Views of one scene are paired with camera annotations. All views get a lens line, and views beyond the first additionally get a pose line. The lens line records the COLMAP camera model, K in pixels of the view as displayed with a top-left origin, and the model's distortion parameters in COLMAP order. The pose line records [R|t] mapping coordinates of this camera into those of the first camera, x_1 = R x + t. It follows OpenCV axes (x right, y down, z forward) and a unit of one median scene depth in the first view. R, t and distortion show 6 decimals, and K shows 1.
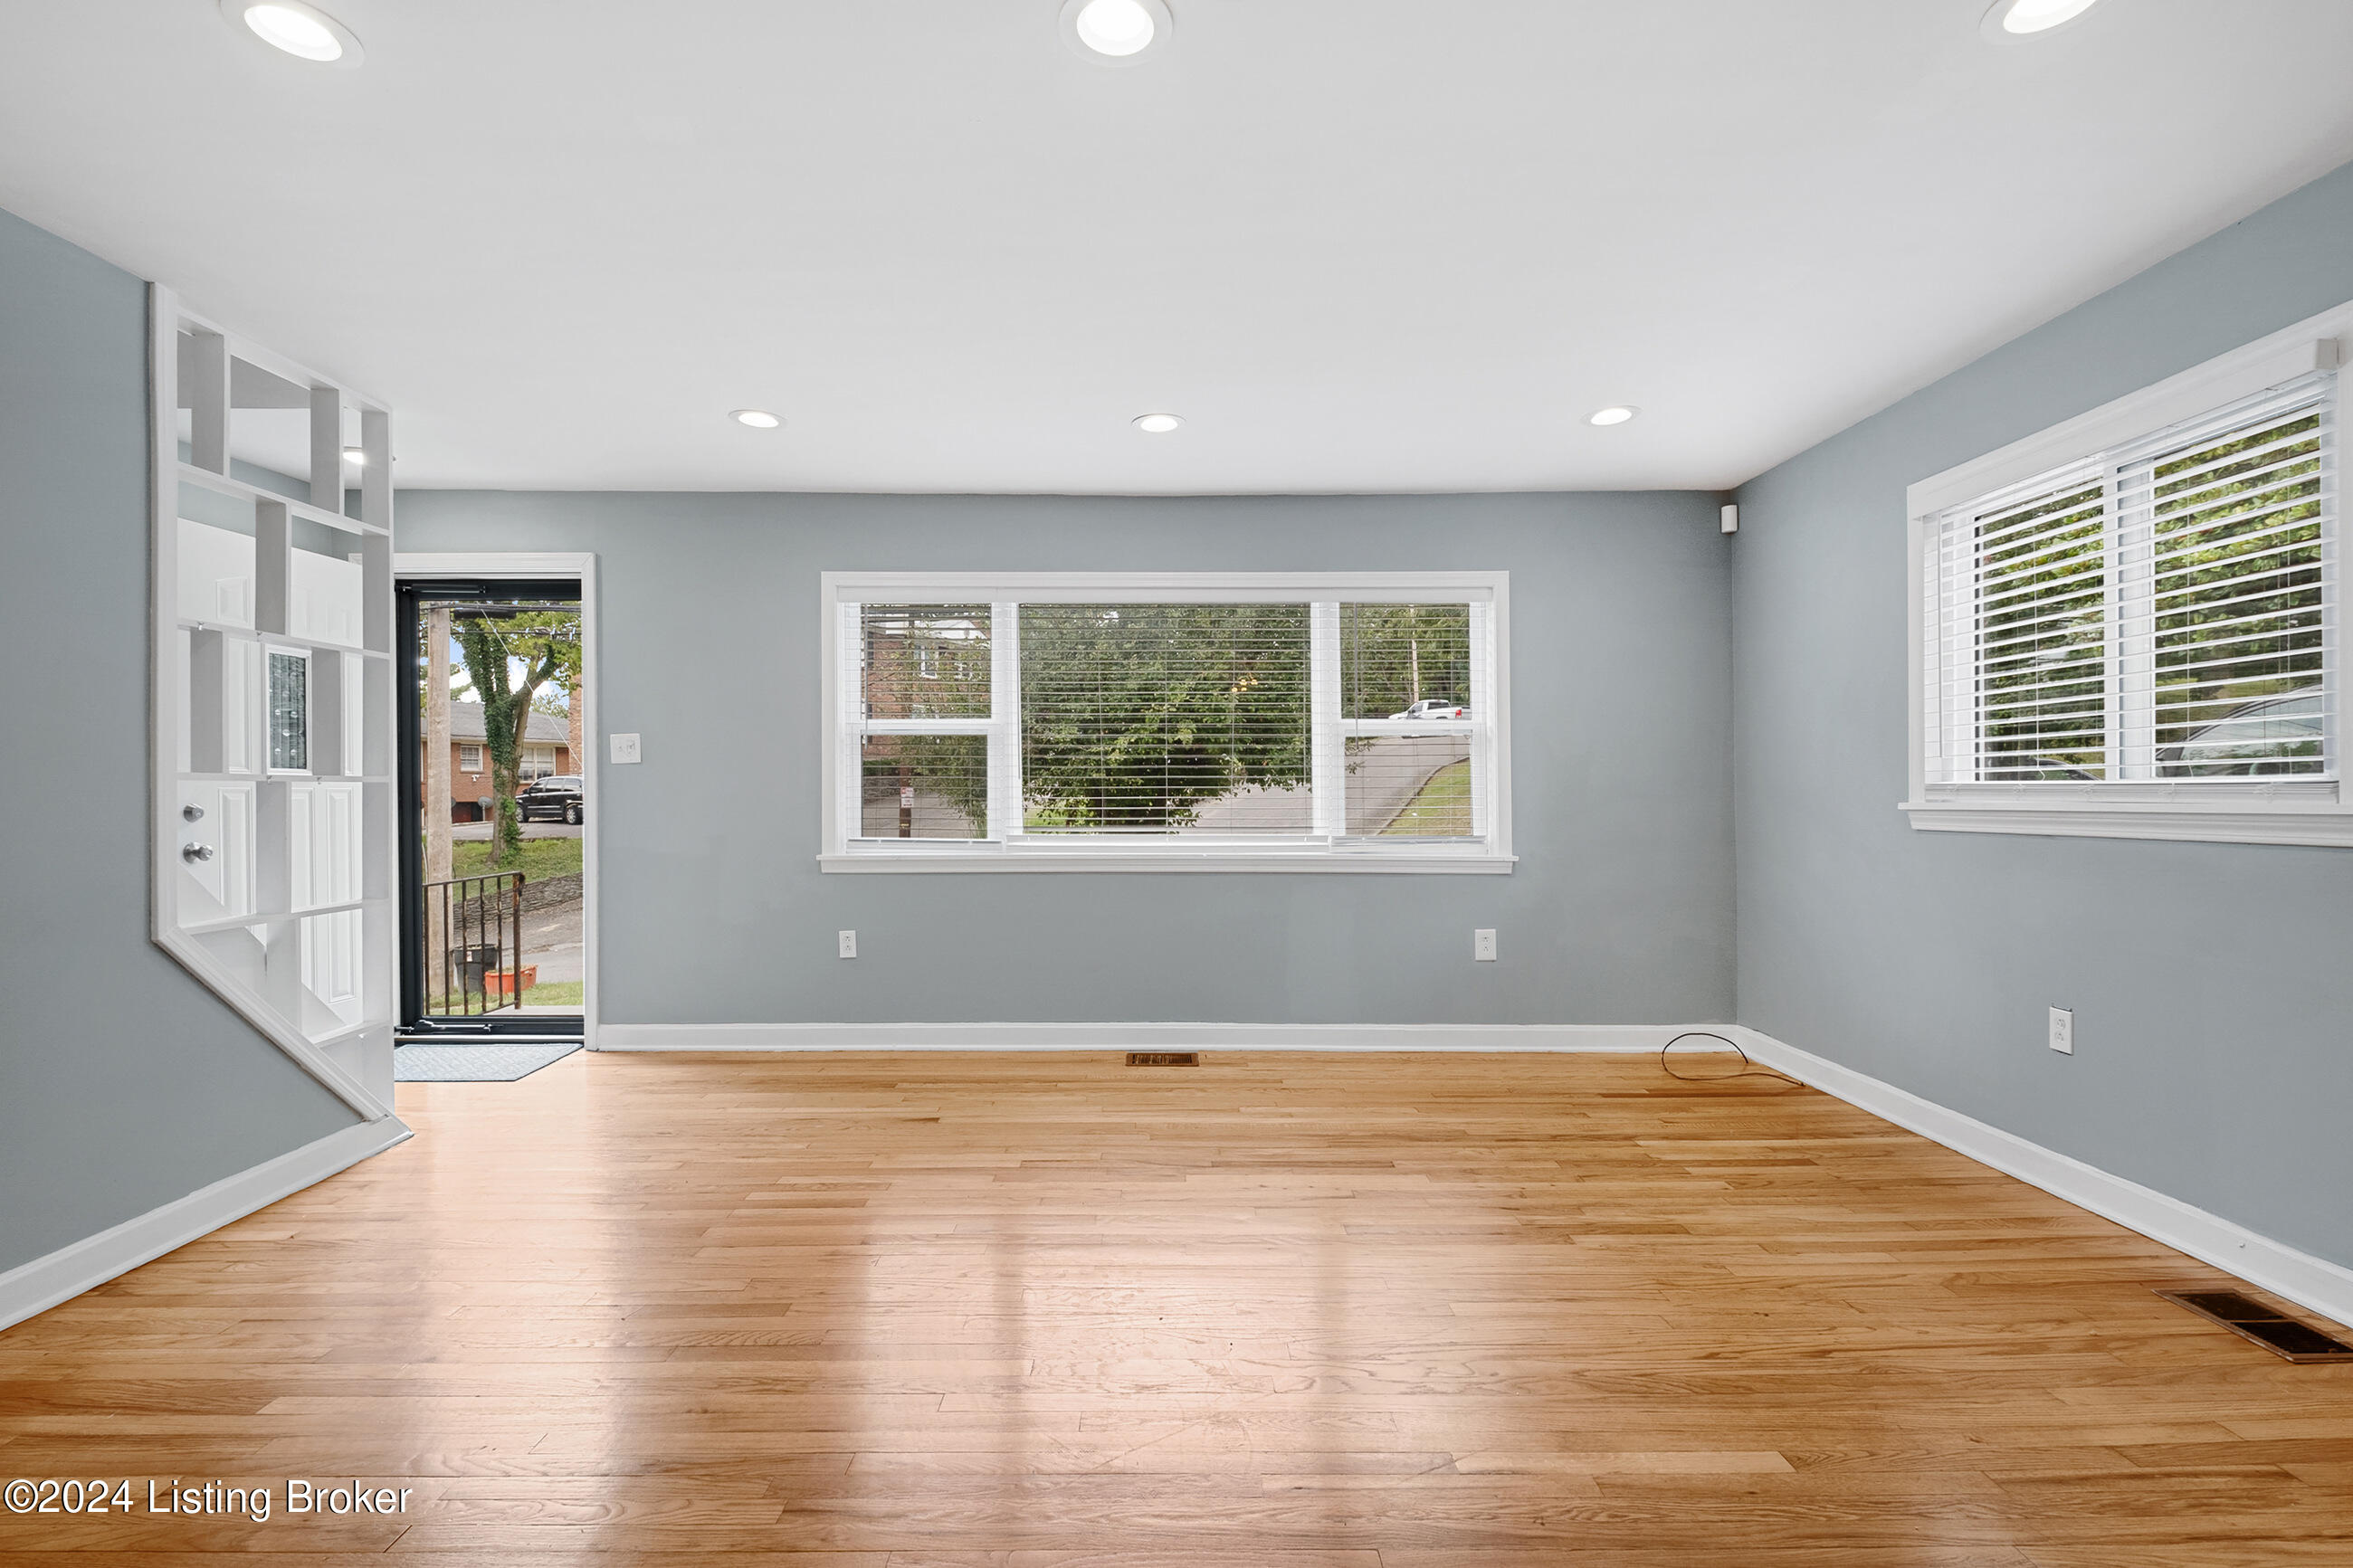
lens RADIAL K [[1030.9, 0, 1151.7], [0, 1030.9, 810.1], [0, 0, 1]] dist [0.000368, -0.006825]
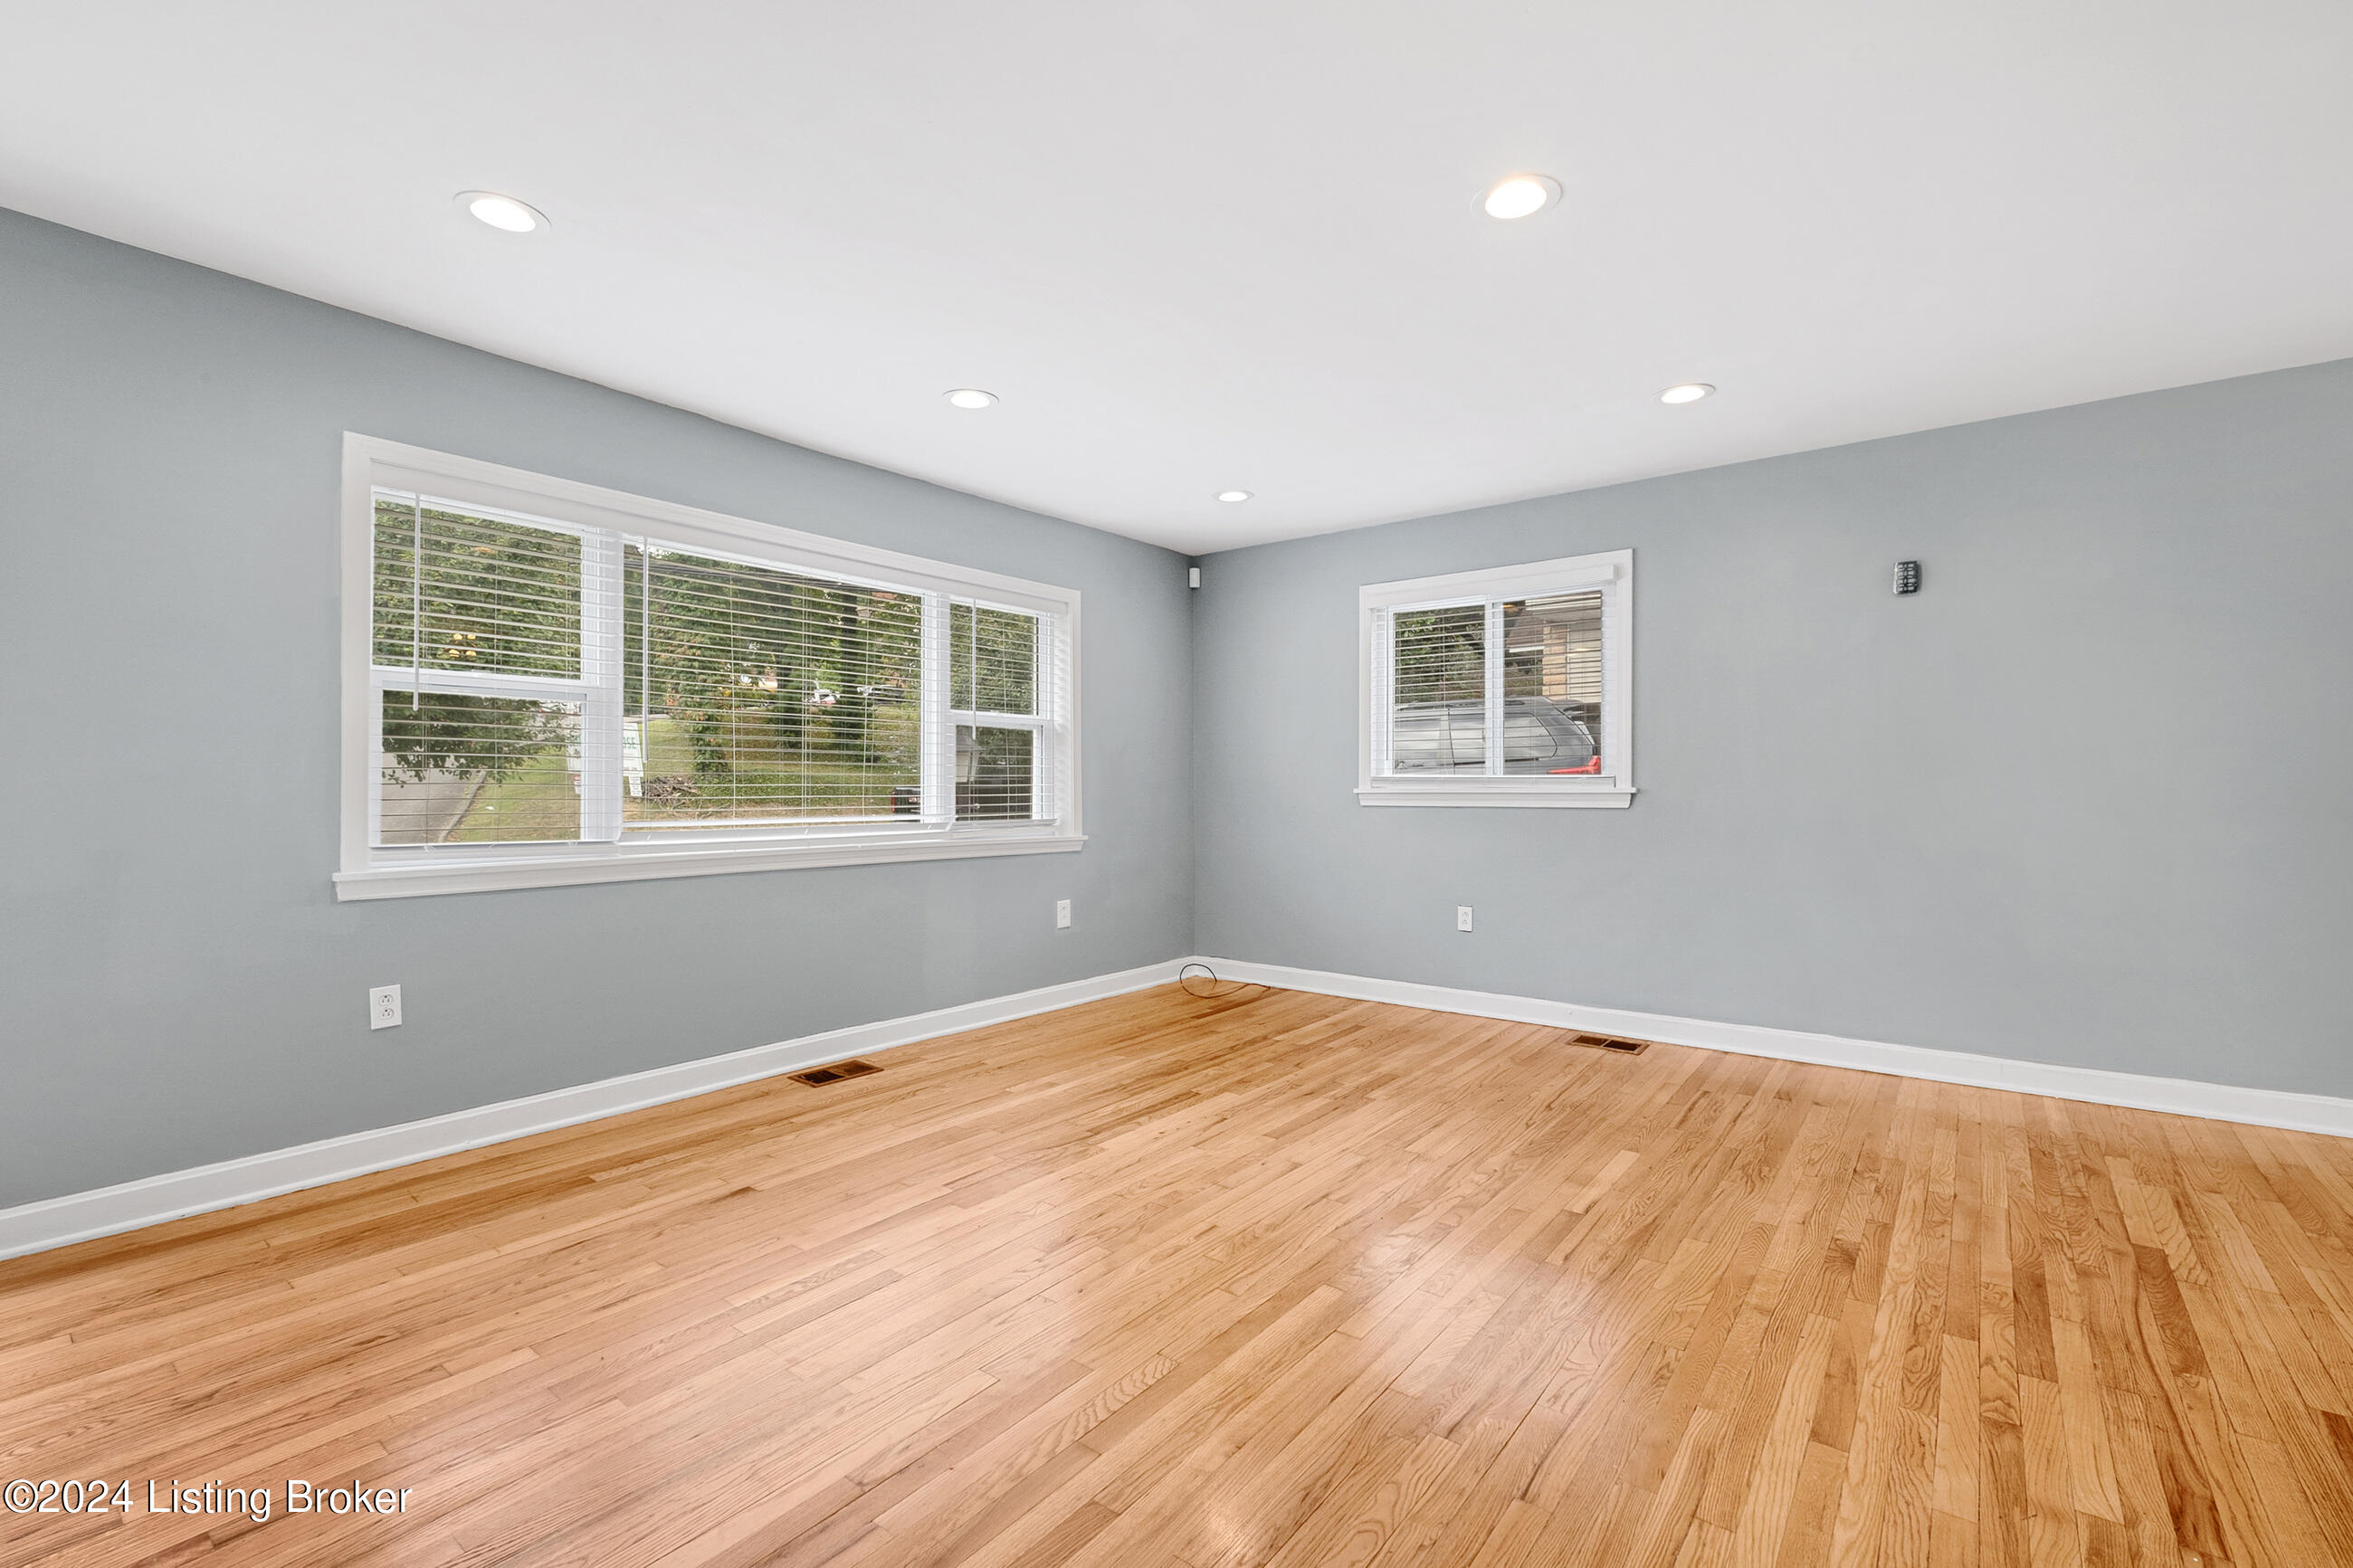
lens RADIAL K [[1019.4, 0, 1188.4], [0, 1019.4, 783.6], [0, 0, 1]] dist [-0.001344, -0.000711]
pose [[0.613085, 0.003852, 0.790007, -0.602887], [0.010409, 0.999862, -0.012953, 0.002255], [-0.789948, 0.016164, 0.612960, 0.240151]]
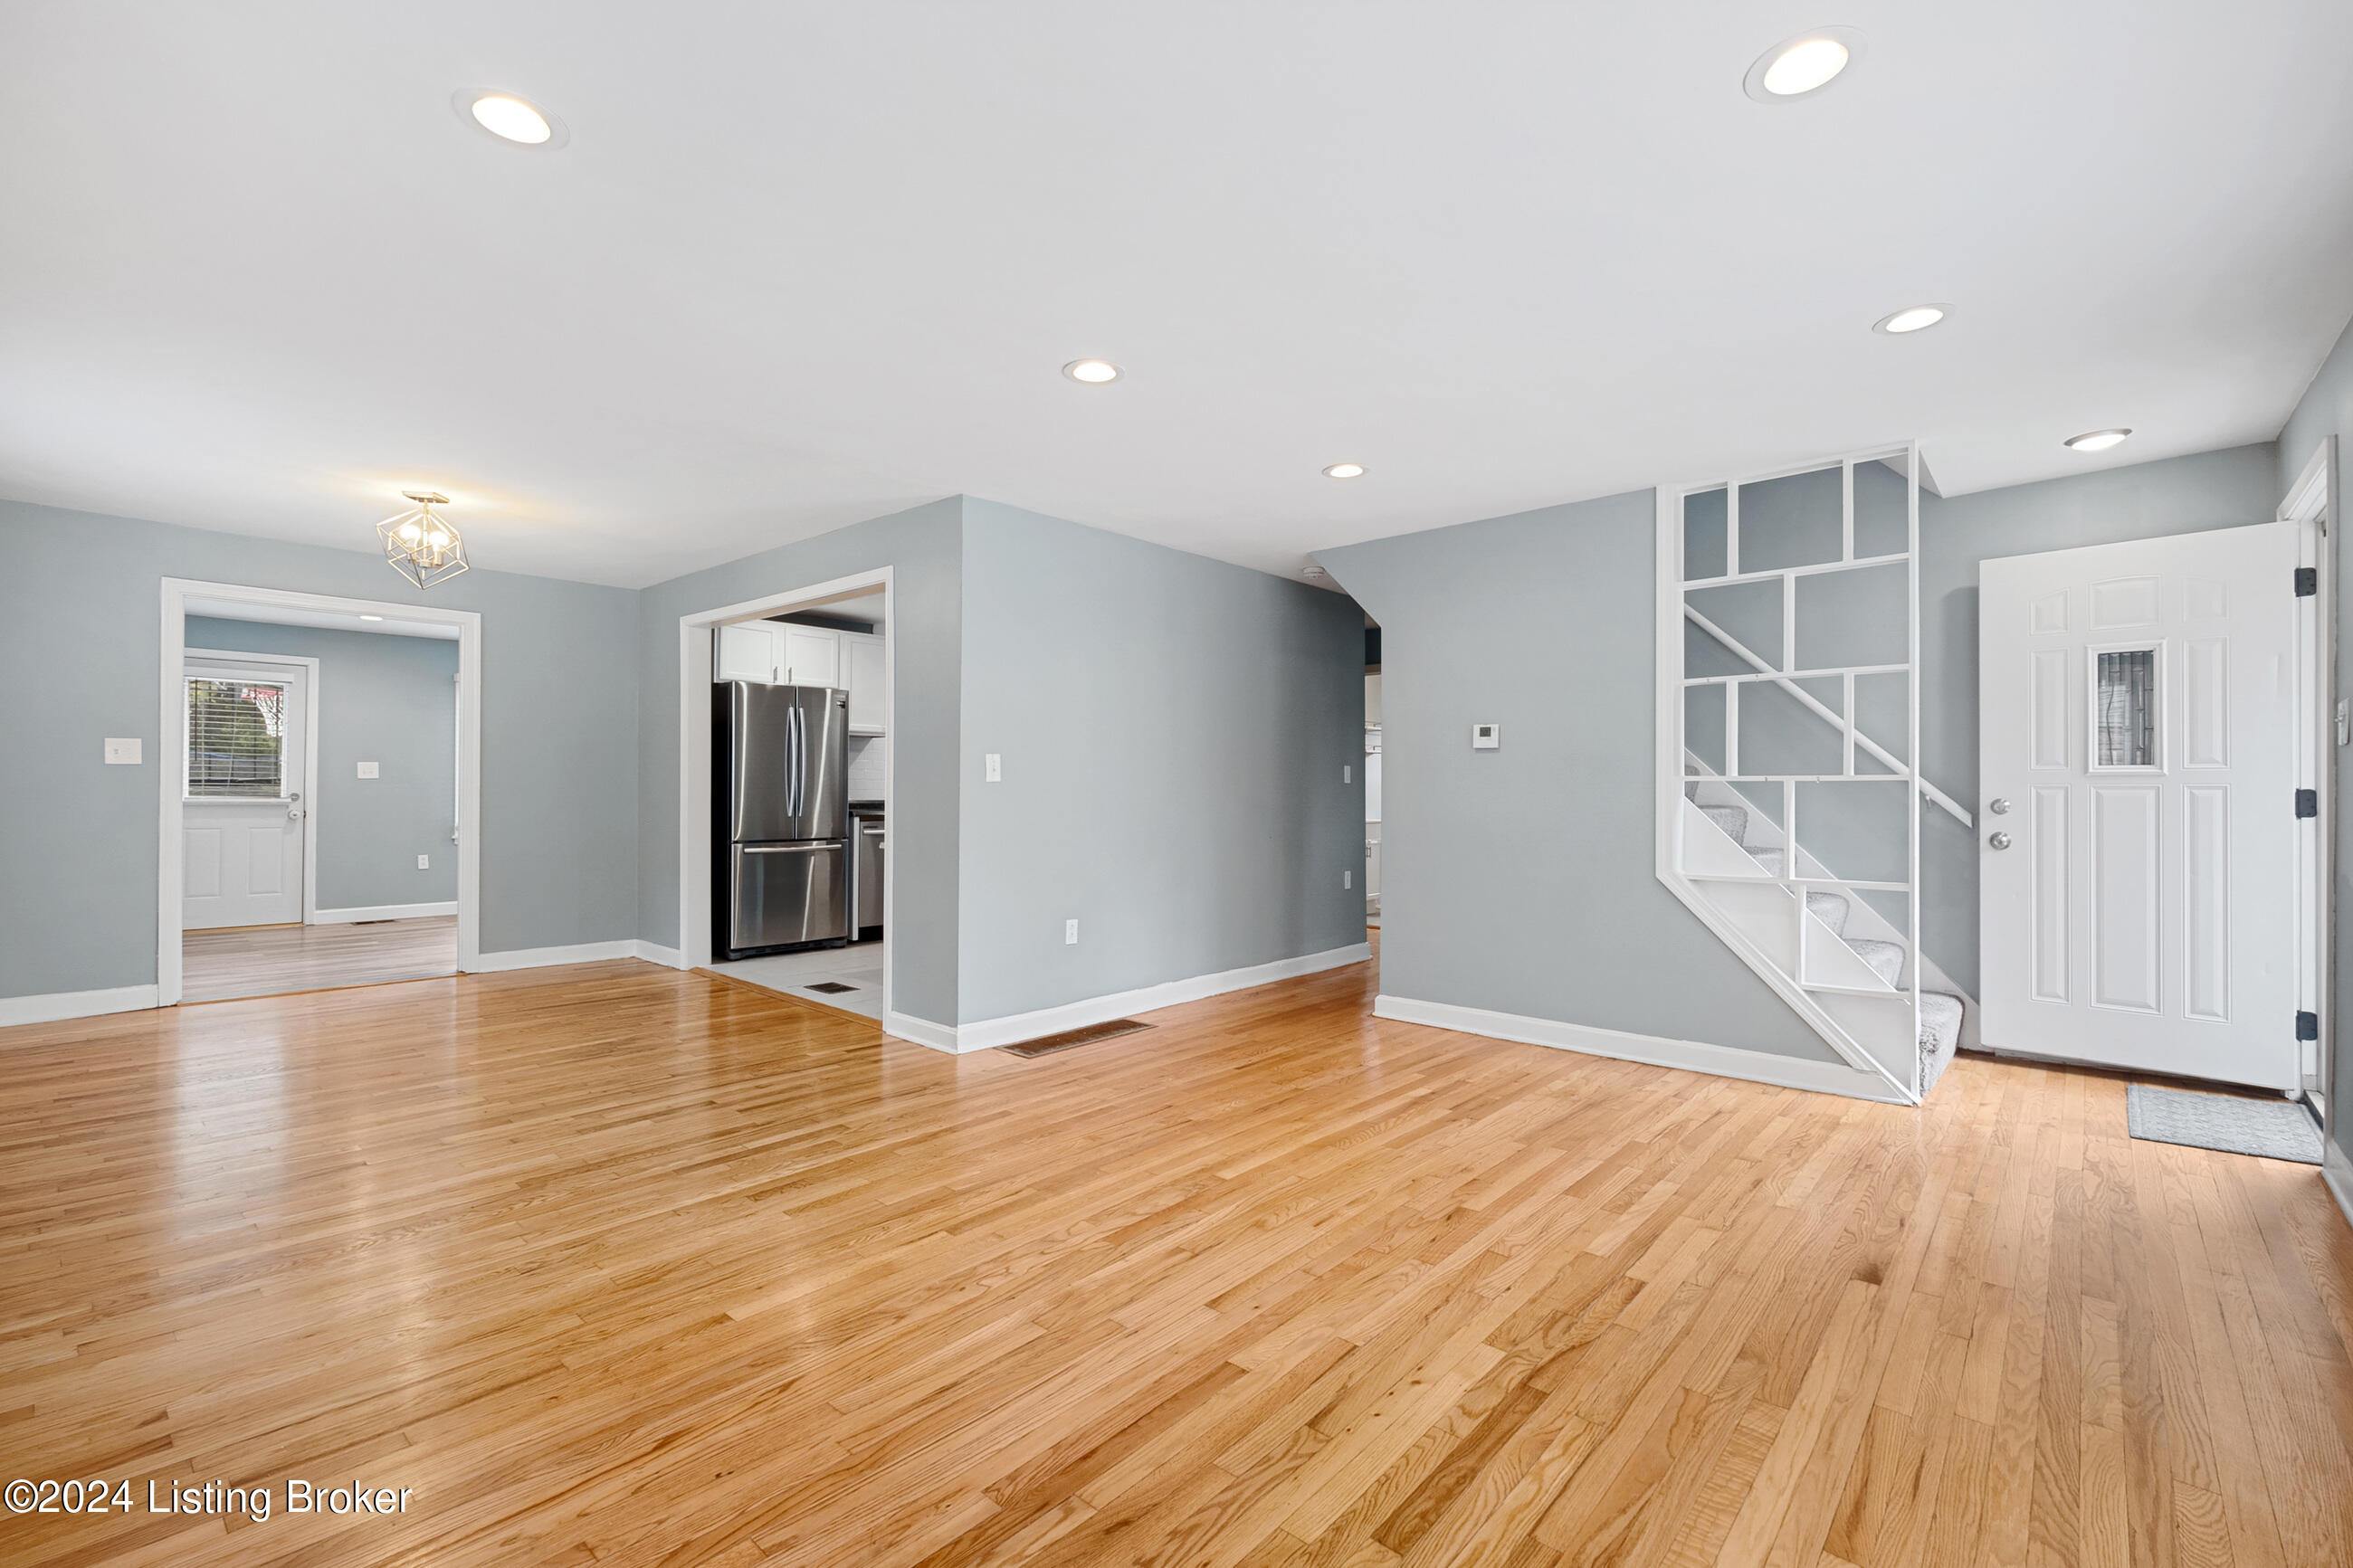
lens RADIAL K [[1052.4, 0, 1184.8], [0, 1052.4, 781.6], [0, 0, 1]] dist [-0.000178, -0.000240]
pose [[-0.662156, -0.002431, -0.749362, 0.583974], [-0.014468, 0.999850, 0.009541, -0.024206], [0.749227, 0.017159, -0.662091, 1.079718]]
